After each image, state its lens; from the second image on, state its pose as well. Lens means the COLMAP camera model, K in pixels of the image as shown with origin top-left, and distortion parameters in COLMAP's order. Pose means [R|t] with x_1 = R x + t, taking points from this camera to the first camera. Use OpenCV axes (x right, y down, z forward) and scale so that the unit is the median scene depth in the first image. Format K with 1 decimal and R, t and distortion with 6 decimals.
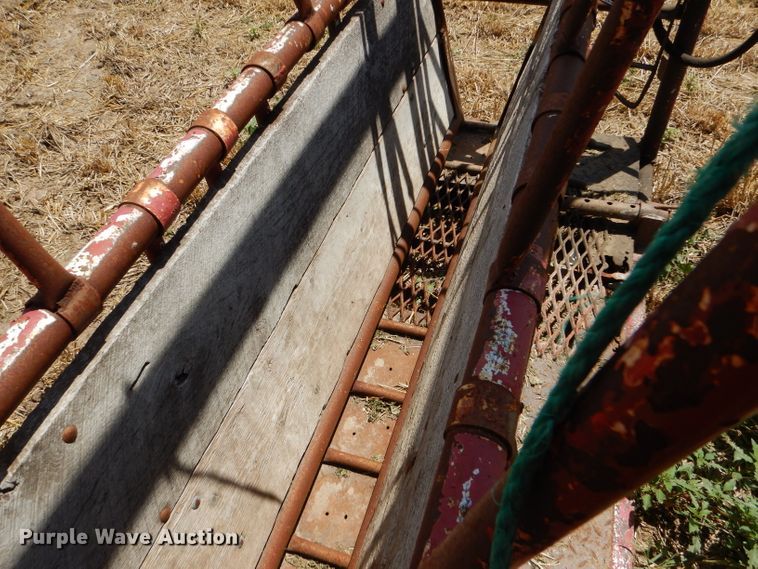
lens RADIAL K [[588.9, 0, 377.1], [0, 588.9, 279.5], [0, 0, 1]] dist [0.013840, -0.005801]
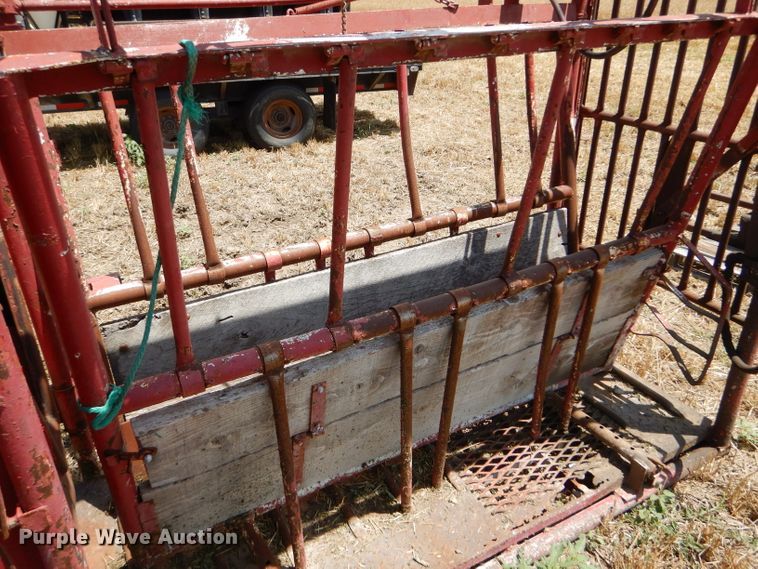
lens RADIAL K [[588.9, 0, 377.1], [0, 588.9, 279.5], [0, 0, 1]] dist [0.013840, -0.005801]
pose [[0.737205, 0.343846, -0.581635, 0.635835], [-0.520063, 0.838318, -0.163575, 0.051476], [0.431350, 0.423076, 0.796834, -0.304443]]
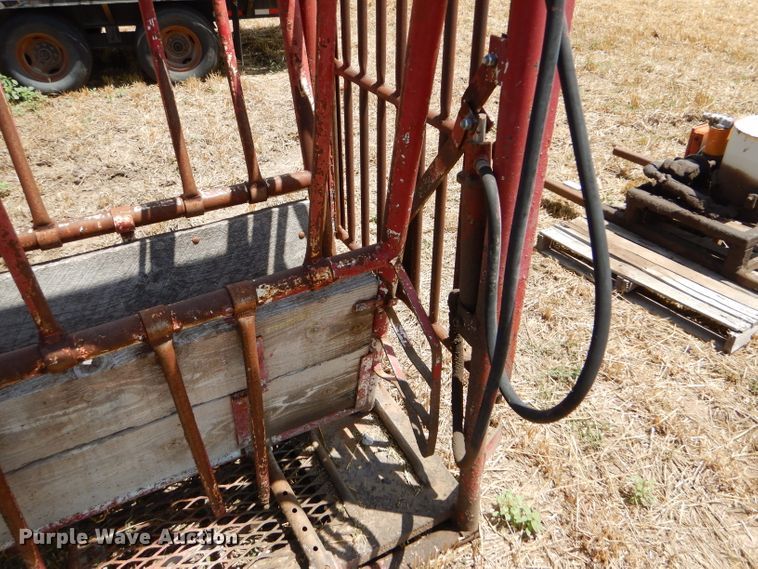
lens RADIAL K [[588.9, 0, 377.1], [0, 588.9, 279.5], [0, 0, 1]] dist [0.013840, -0.005801]
pose [[0.722691, 0.424106, -0.545757, 0.816587], [-0.536451, 0.842072, -0.055997, -0.463711], [0.435818, 0.333240, 0.836070, 0.180501]]
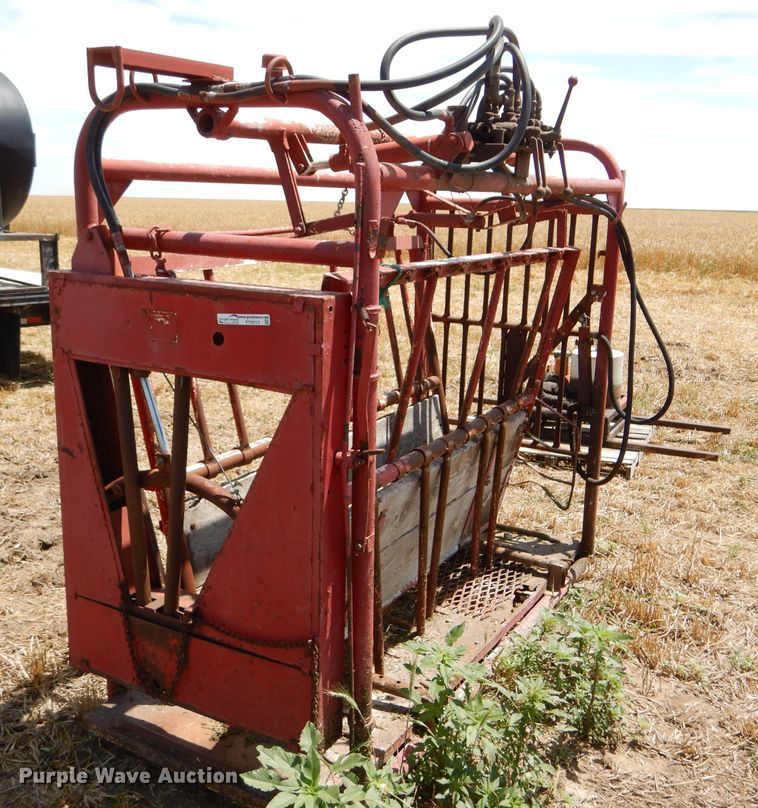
lens RADIAL K [[869.6, 0, 402.1], [0, 869.6, 400.8], [0, 0, 1]] dist [0.010999, -0.014666]
pose [[0.979138, 0.124404, -0.160665, 0.382638], [-0.193318, 0.813868, -0.547948, 0.861143], [0.062593, 0.567576, 0.820938, -1.117040]]
